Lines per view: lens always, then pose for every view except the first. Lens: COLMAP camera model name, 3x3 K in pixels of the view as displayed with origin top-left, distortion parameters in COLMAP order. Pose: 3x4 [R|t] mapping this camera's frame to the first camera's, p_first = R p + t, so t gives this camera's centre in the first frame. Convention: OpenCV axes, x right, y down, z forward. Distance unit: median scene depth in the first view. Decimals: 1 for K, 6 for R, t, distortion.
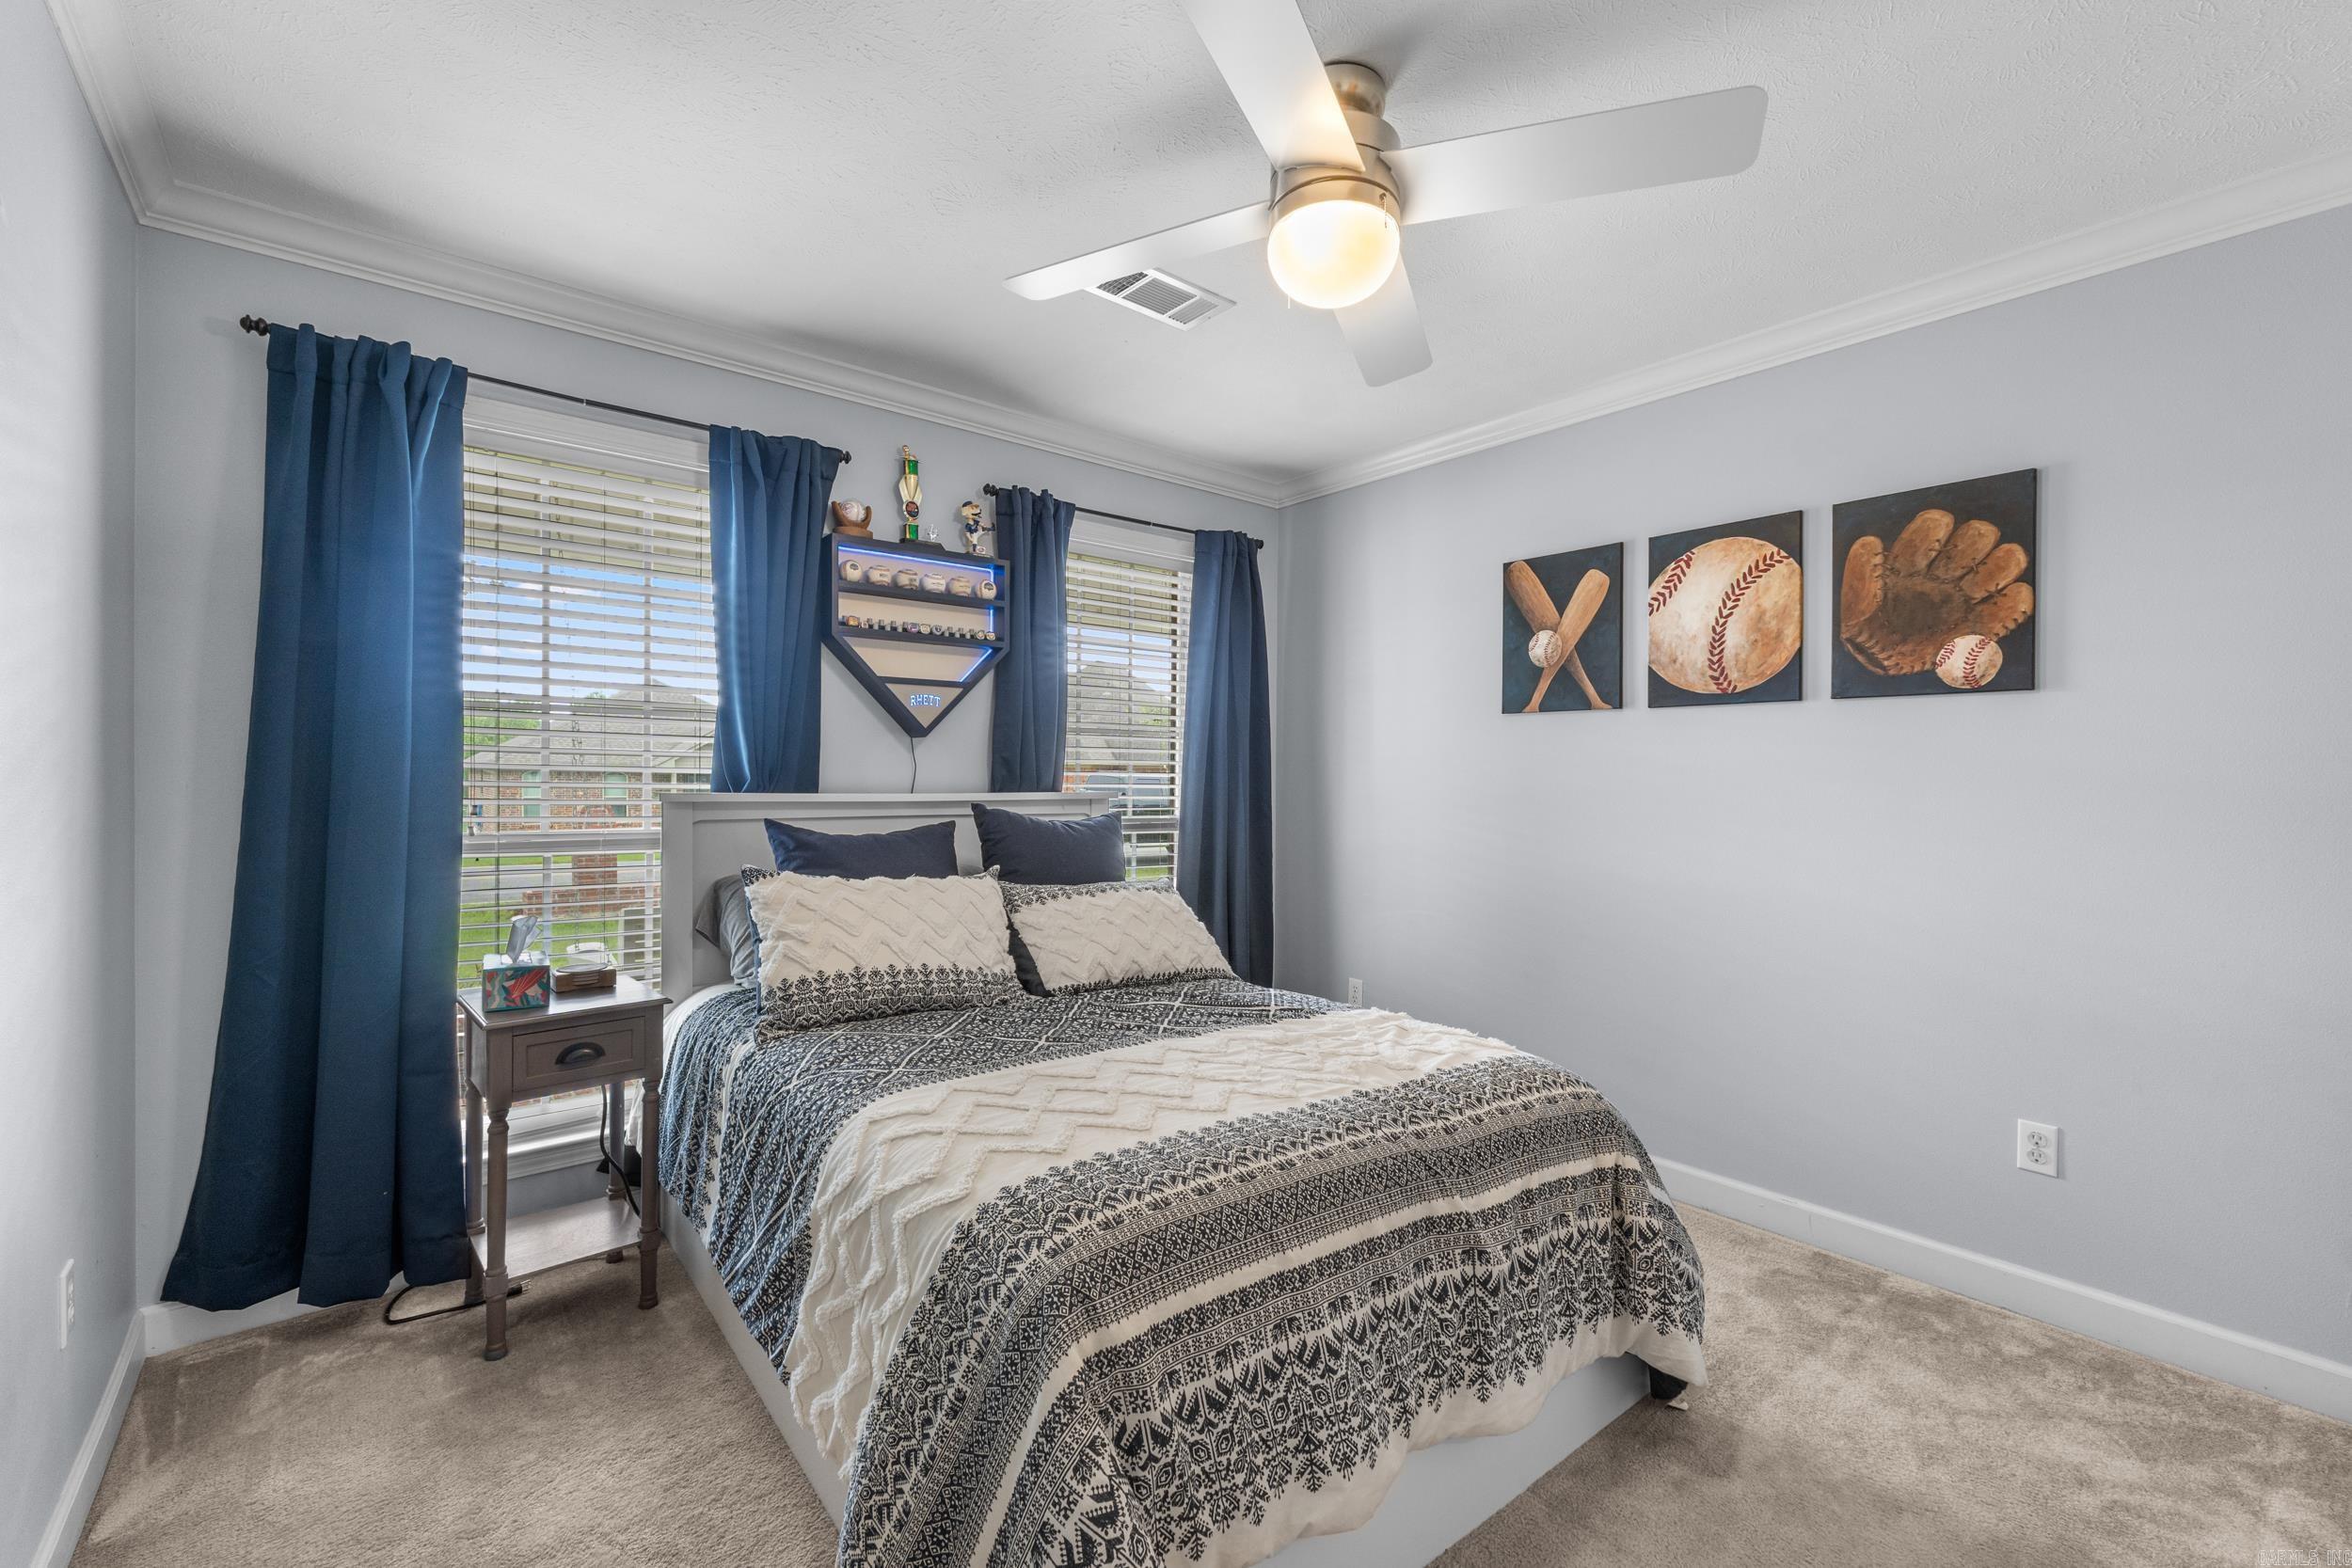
lens RADIAL K [[1003.4, 0, 1172.5], [0, 1003.4, 775.1], [0, 0, 1]] dist [0.003152, 0.000556]
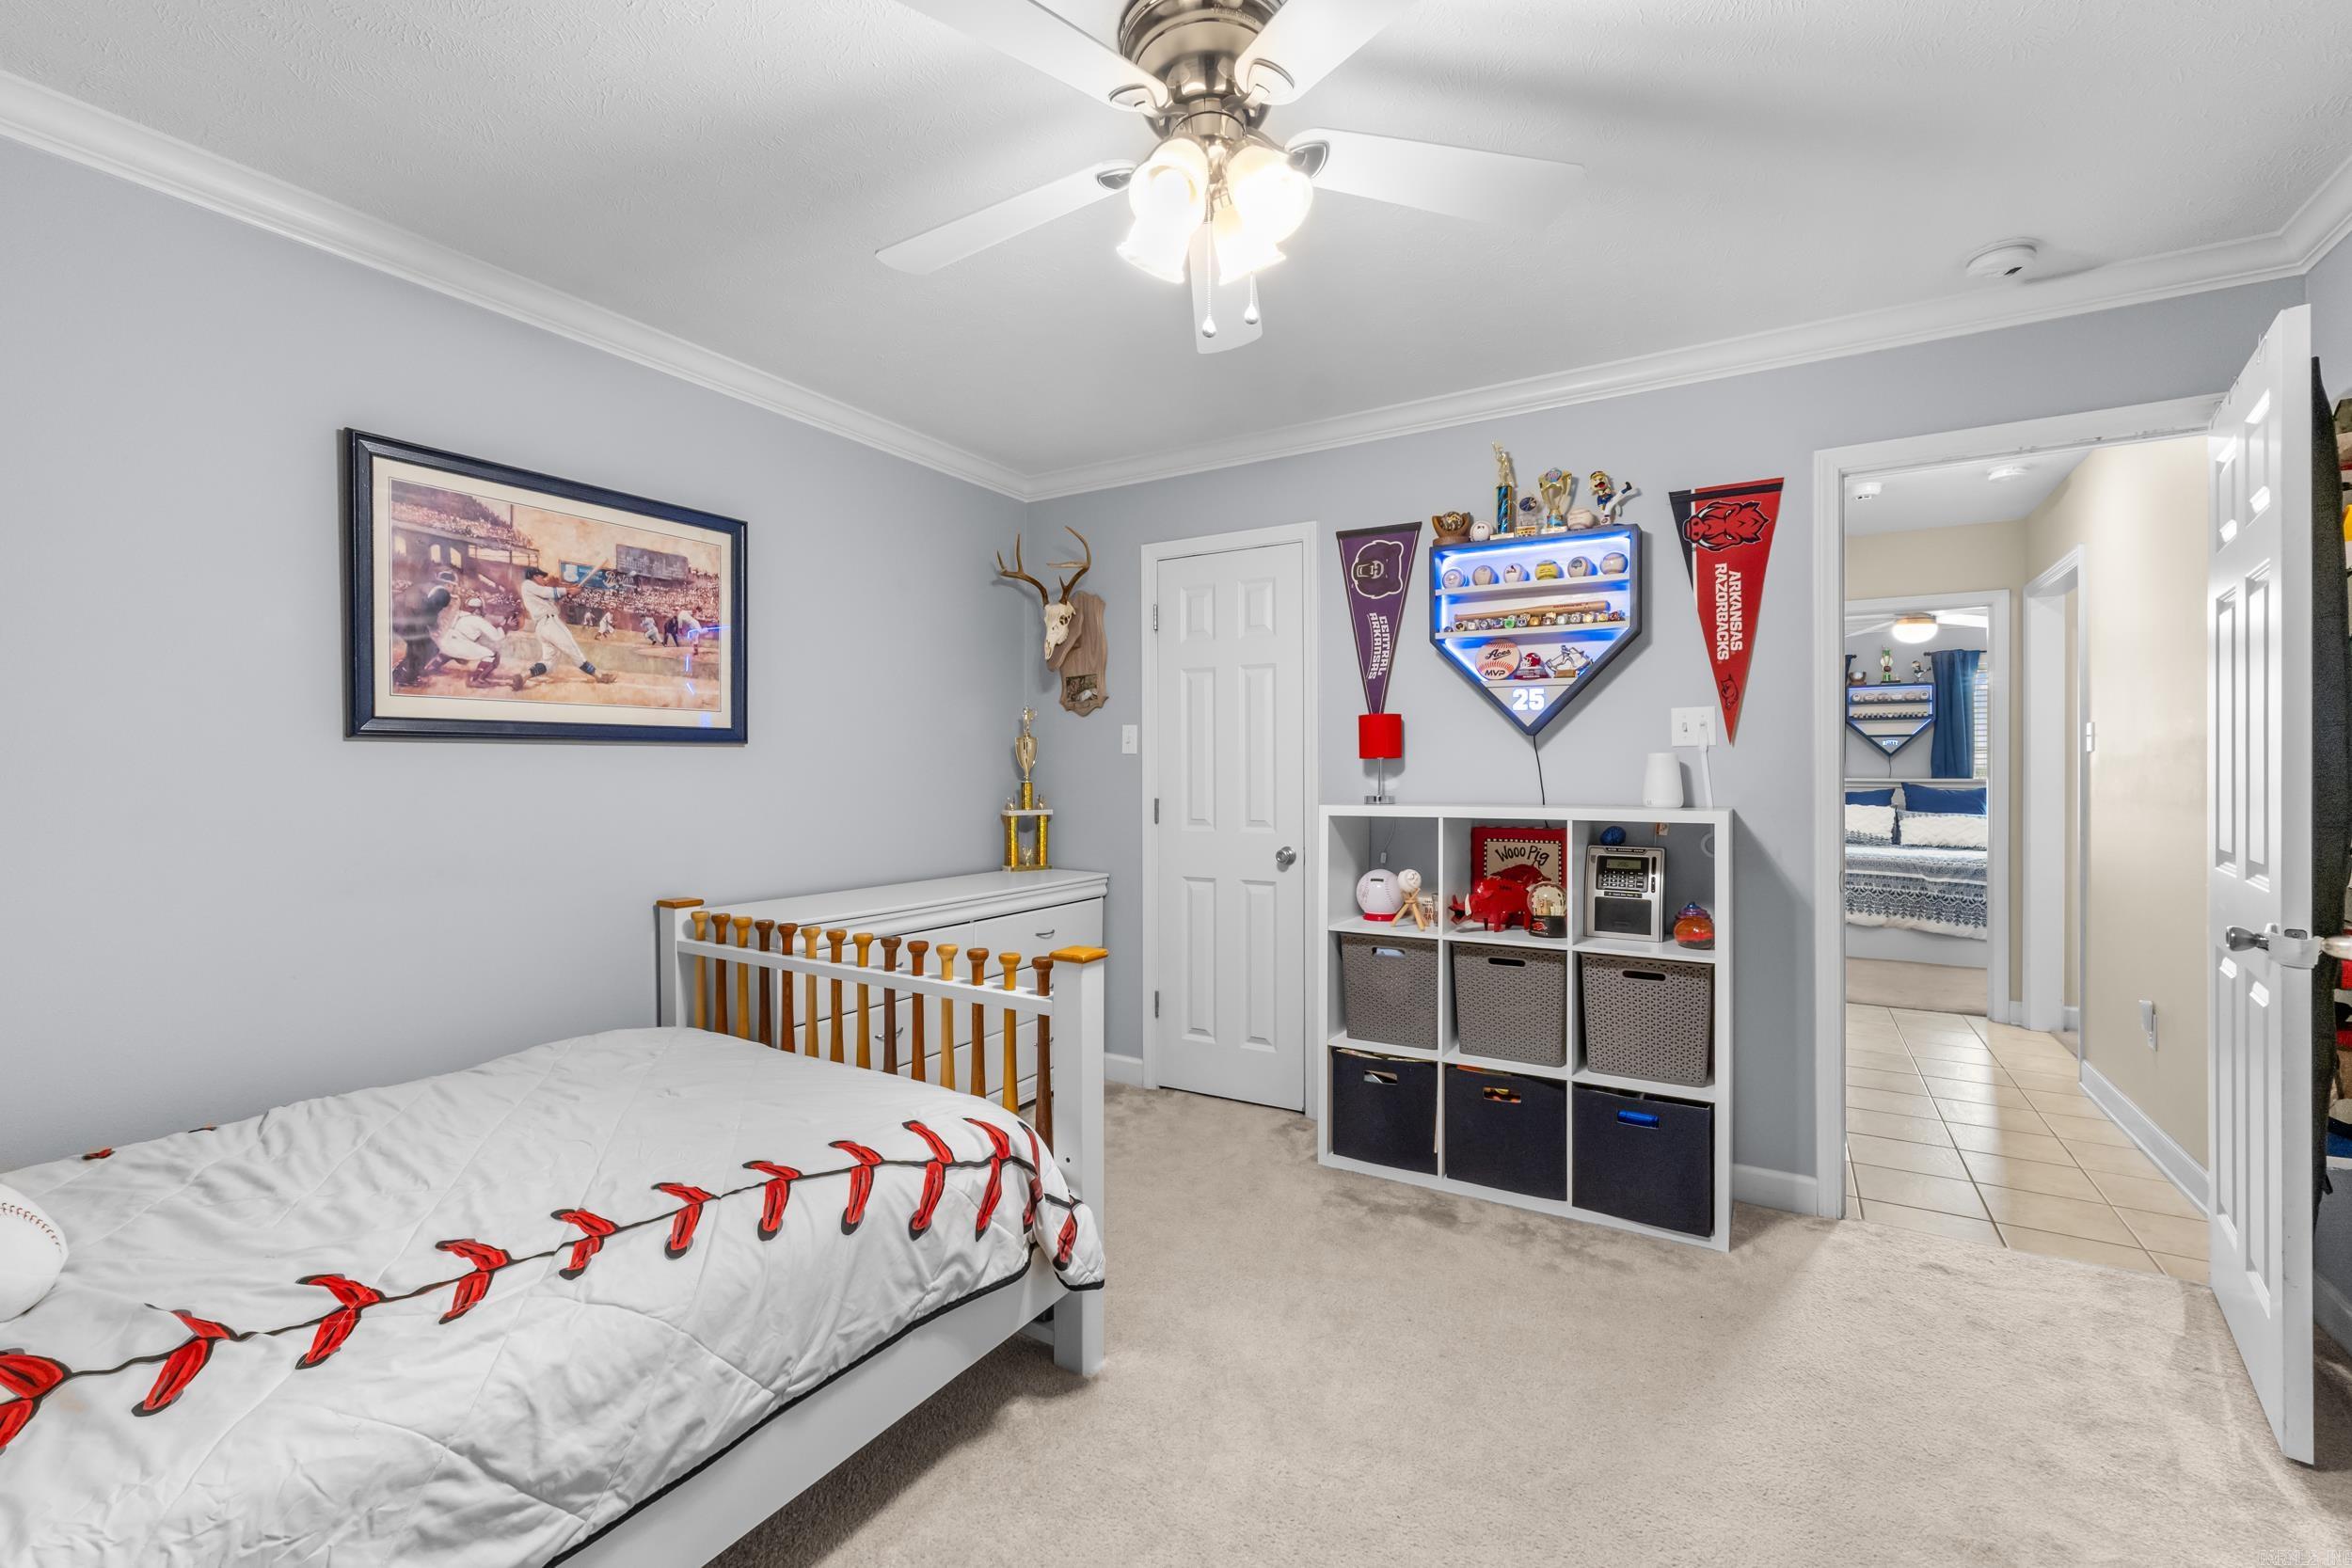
lens RADIAL K [[1003.4, 0, 1165.6], [0, 1003.4, 772.4], [0, 0, 1]] dist [0.003152, 0.000556]
pose [[0.333460, -0.007592, -0.942734, 1.552961], [0.002787, 0.999971, -0.007067, 0.014858], [0.942760, -0.000271, 0.333471, -1.607576]]
